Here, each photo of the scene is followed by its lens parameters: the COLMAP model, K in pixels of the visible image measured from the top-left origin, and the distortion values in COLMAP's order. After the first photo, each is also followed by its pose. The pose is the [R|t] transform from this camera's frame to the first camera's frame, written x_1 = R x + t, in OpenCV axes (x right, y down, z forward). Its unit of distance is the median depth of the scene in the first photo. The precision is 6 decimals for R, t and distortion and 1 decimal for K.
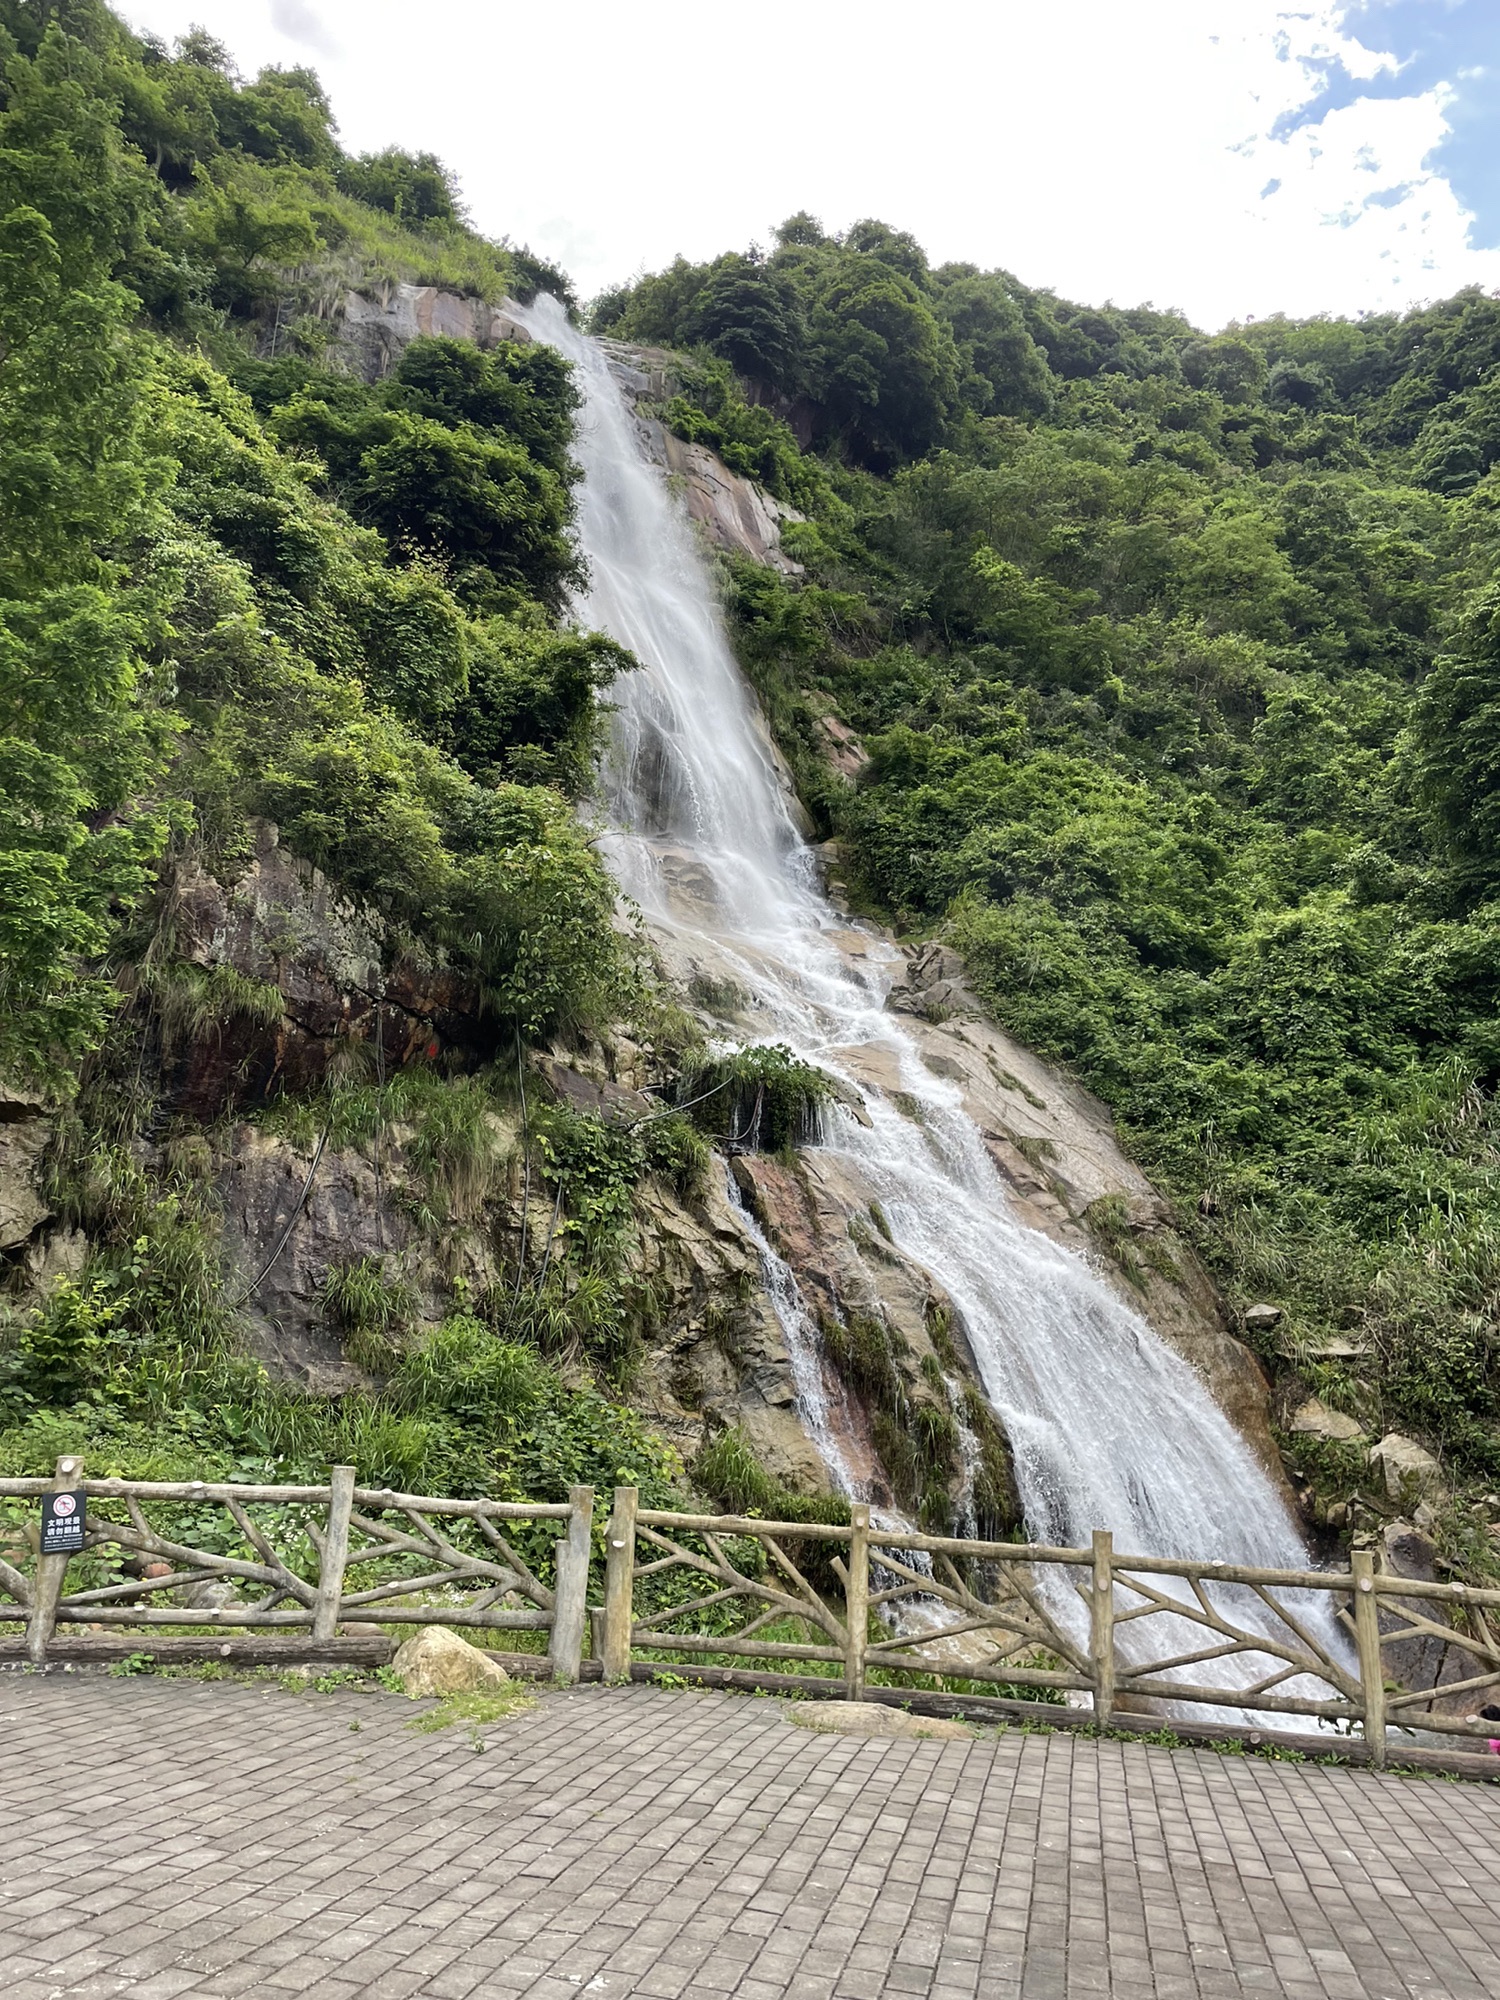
lens RADIAL K [[1480.8, 0, 729.3], [0, 1480.8, 1000.4], [0, 0, 1]] dist [0.065105, -0.054419]
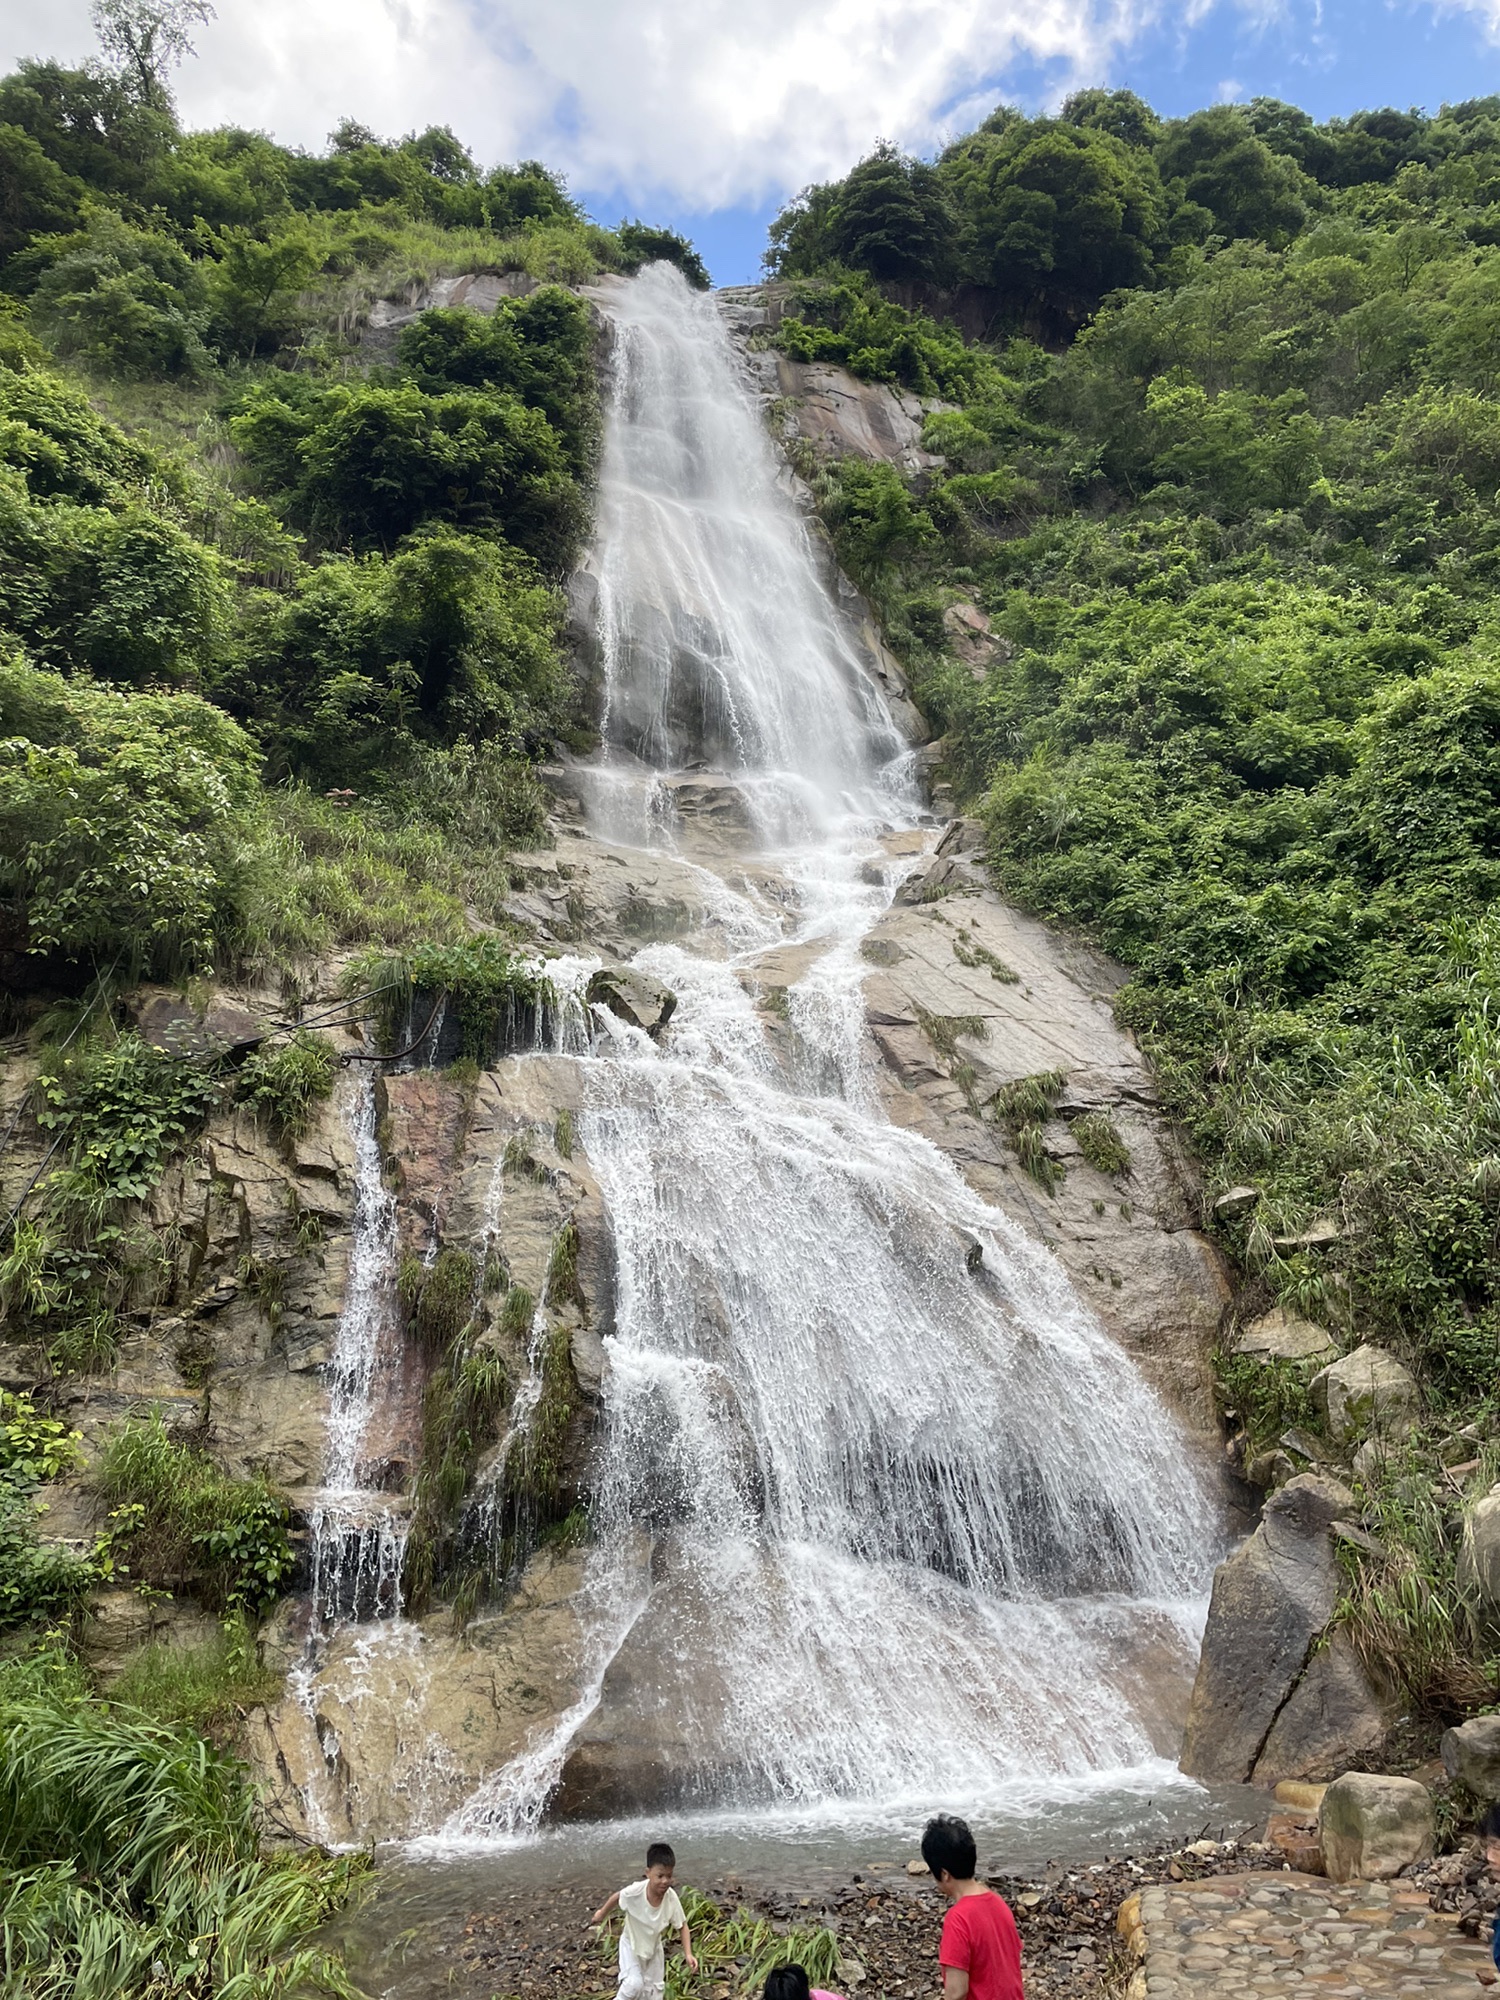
lens RADIAL K [[1480.8, 0, 752.5], [0, 1480.8, 989.7], [0, 0, 1]] dist [0.065105, -0.054419]
pose [[0.935727, -0.162118, -0.313261, 0.305978], [0.156004, 0.986746, -0.044665, 0.084192], [0.316350, -0.007076, 0.948616, 0.192336]]
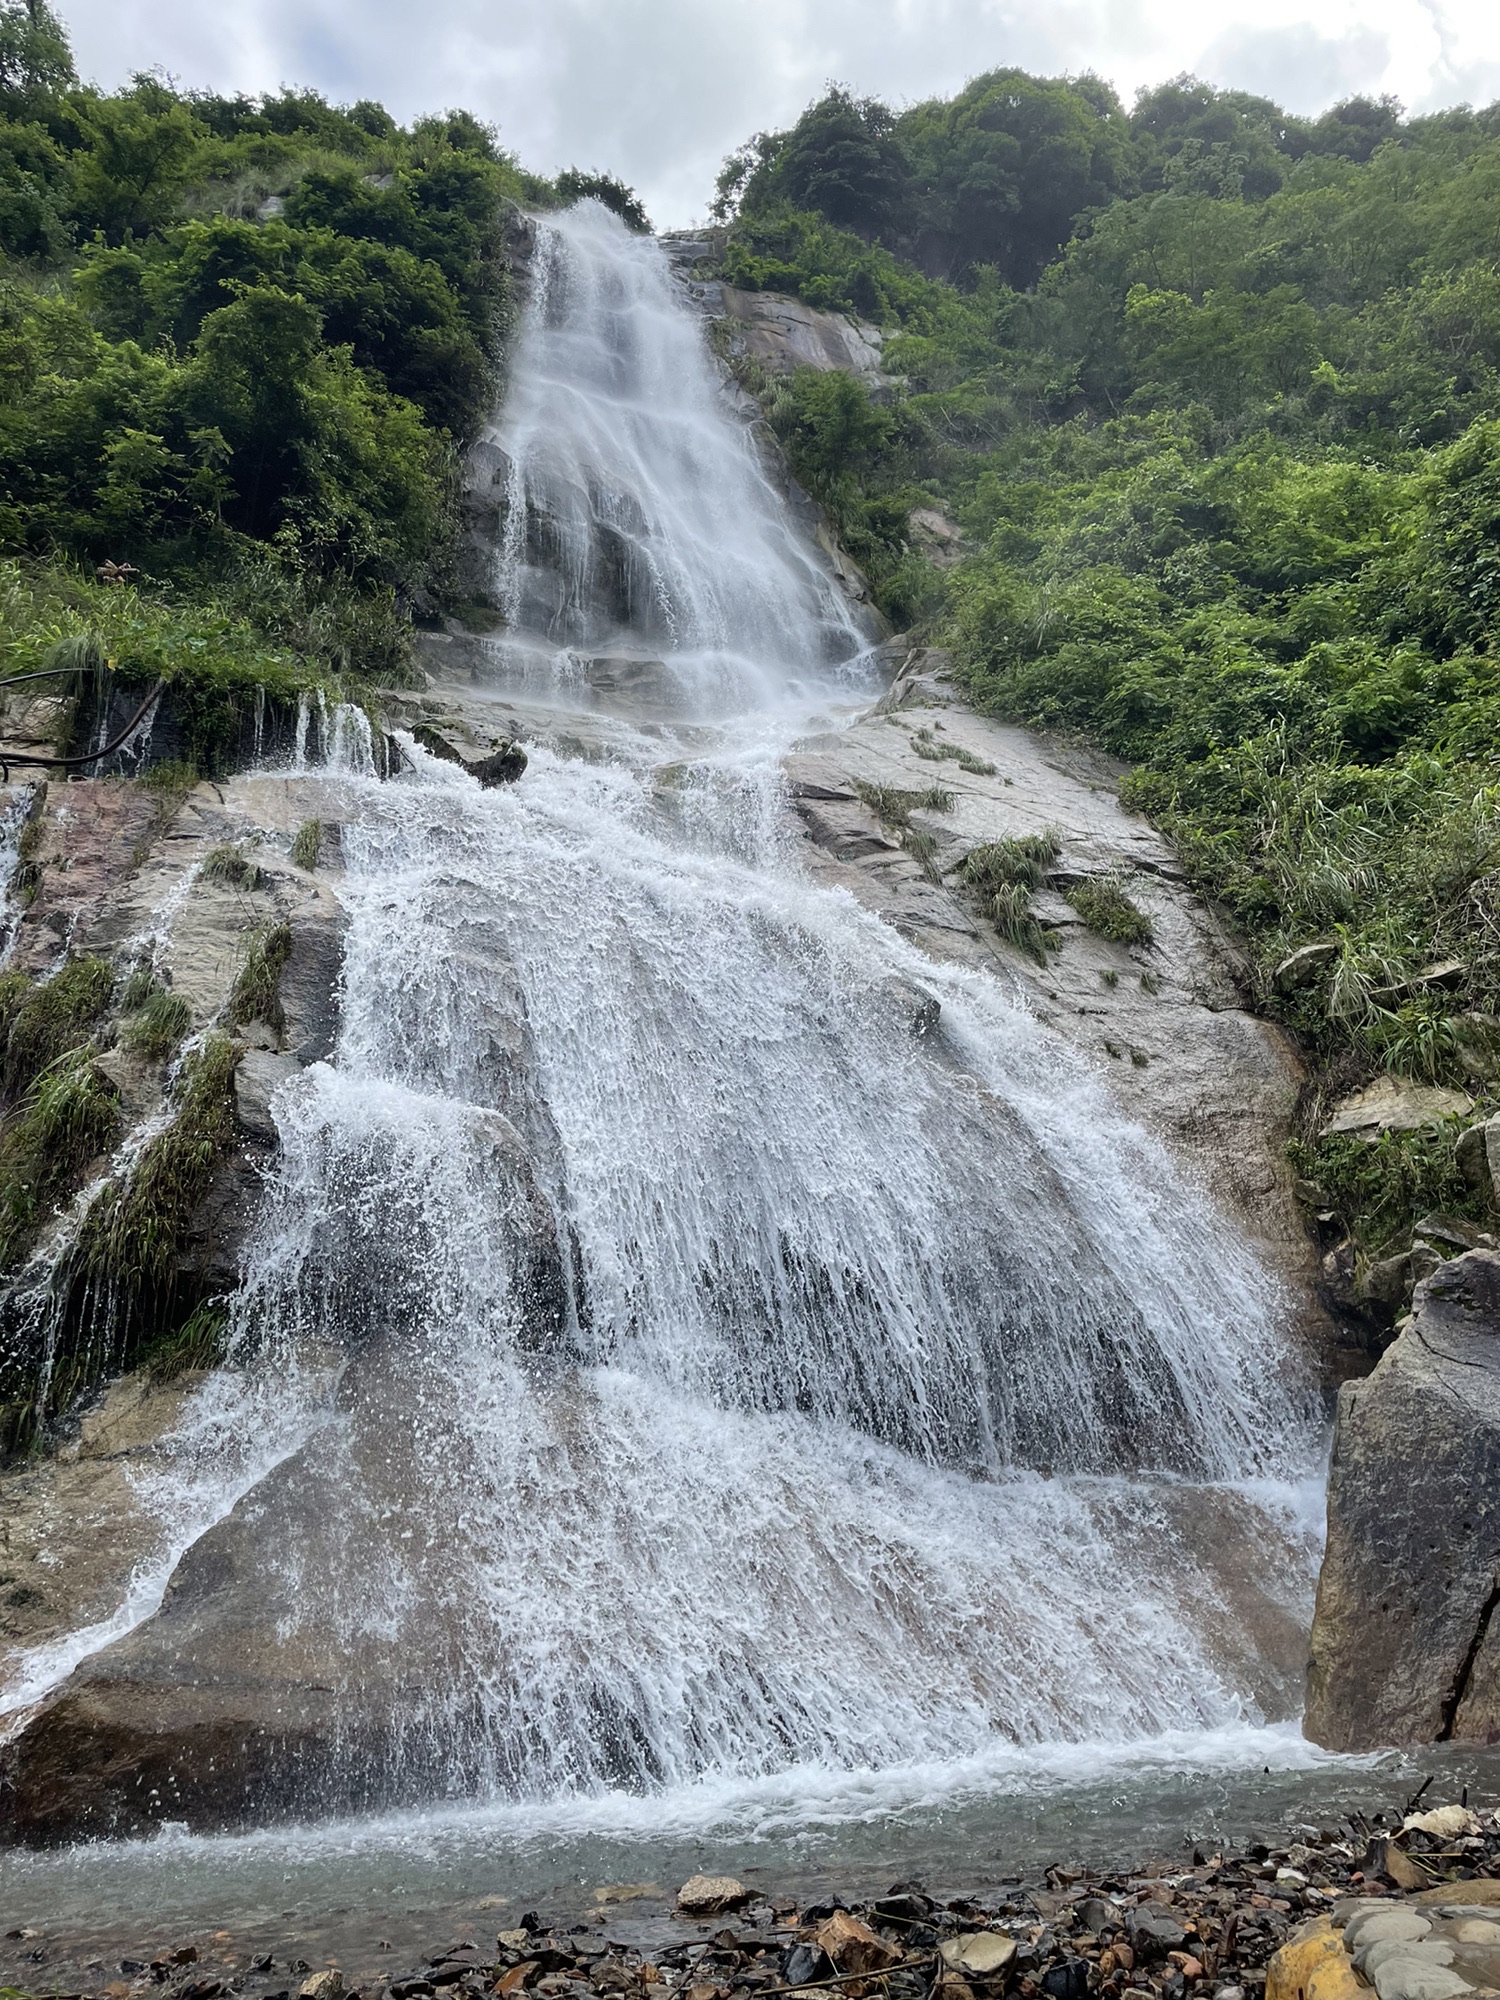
lens RADIAL K [[1480.8, 0, 756.3], [0, 1480.8, 991.6], [0, 0, 1]] dist [0.065105, -0.054419]
pose [[0.931645, -0.205387, -0.299756, 0.267429], [0.182852, 0.977865, -0.101709, 0.190938], [0.314011, 0.039946, 0.948579, 0.371012]]
